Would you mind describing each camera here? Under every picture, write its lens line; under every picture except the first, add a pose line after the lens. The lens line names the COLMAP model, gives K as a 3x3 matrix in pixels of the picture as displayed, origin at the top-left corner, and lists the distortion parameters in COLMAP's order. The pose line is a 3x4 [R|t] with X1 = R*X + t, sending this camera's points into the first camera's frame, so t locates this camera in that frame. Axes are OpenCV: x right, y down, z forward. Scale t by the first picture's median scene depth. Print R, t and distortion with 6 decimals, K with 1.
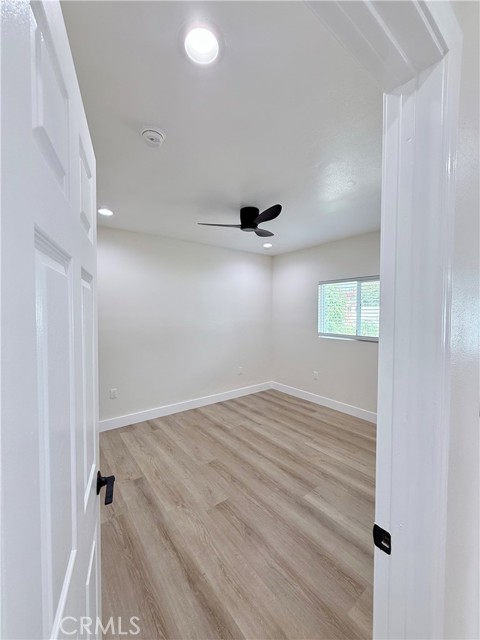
lens RADIAL K [[254.0, 0, 240.0], [0, 254.0, 320.0], [0, 0, 1]] dist [-0.002146, -0.000044]
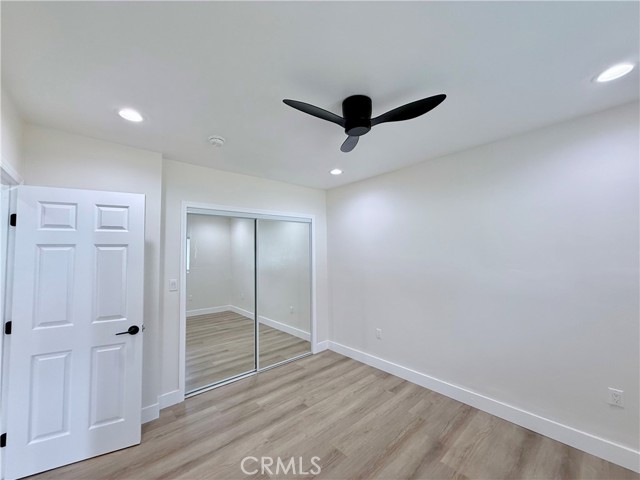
lens RADIAL K [[254.0, 0, 320.0], [0, 254.0, 240.0], [0, 0, 1]] dist [-0.002146, -0.000044]
pose [[0.075431, -0.049557, -0.995919, 0.582214], [-0.024124, 0.998381, -0.051506, -0.032452], [0.996859, 0.027910, 0.074113, 0.747294]]
